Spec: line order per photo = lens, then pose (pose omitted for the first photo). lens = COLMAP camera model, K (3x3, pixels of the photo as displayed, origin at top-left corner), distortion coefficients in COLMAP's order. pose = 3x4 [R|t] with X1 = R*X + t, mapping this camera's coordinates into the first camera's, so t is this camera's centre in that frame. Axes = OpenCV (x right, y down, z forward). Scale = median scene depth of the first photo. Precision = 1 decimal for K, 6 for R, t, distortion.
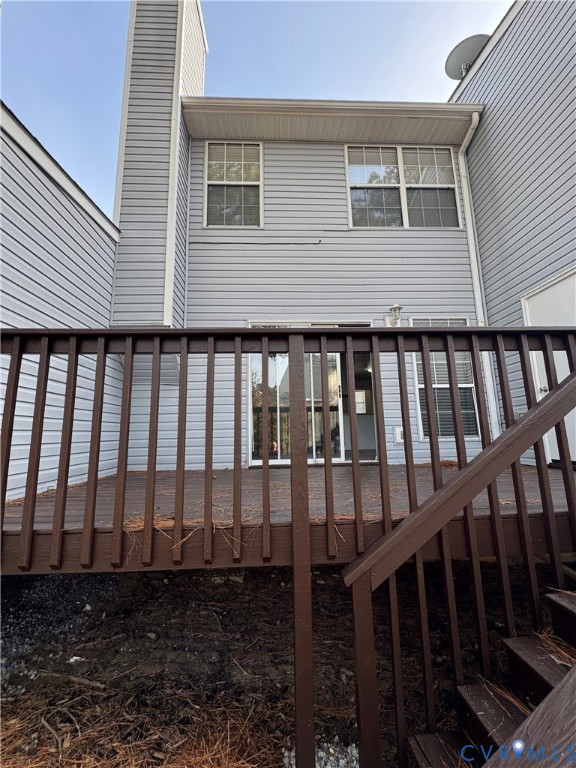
lens RADIAL K [[305.7, 0, 287.2], [0, 305.7, 387.5], [0, 0, 1]] dist [0.000701, -0.000406]
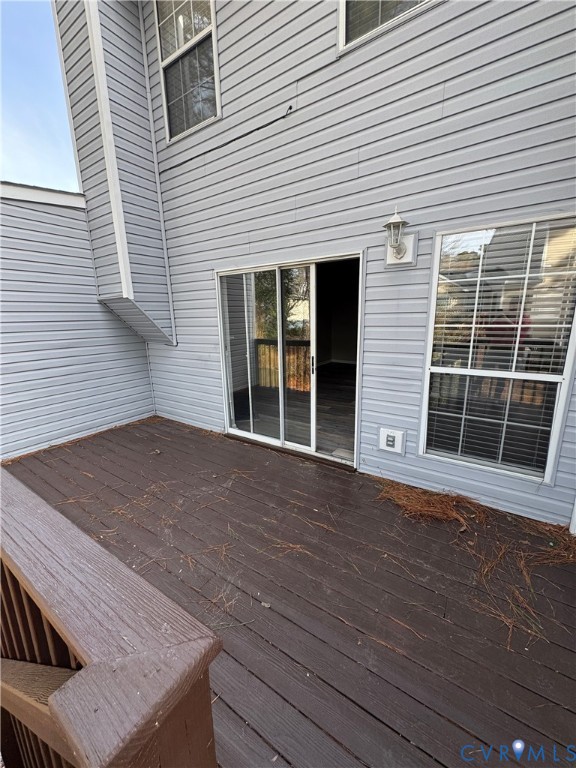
lens RADIAL K [[305.7, 0, 285.8], [0, 305.7, 381.7], [0, 0, 1]] dist [0.000701, -0.000406]
pose [[0.805510, 0.129600, -0.578236, 0.508728], [0.101907, 0.930958, 0.350617, -0.196890], [0.583753, -0.341352, 0.736689, 0.383864]]
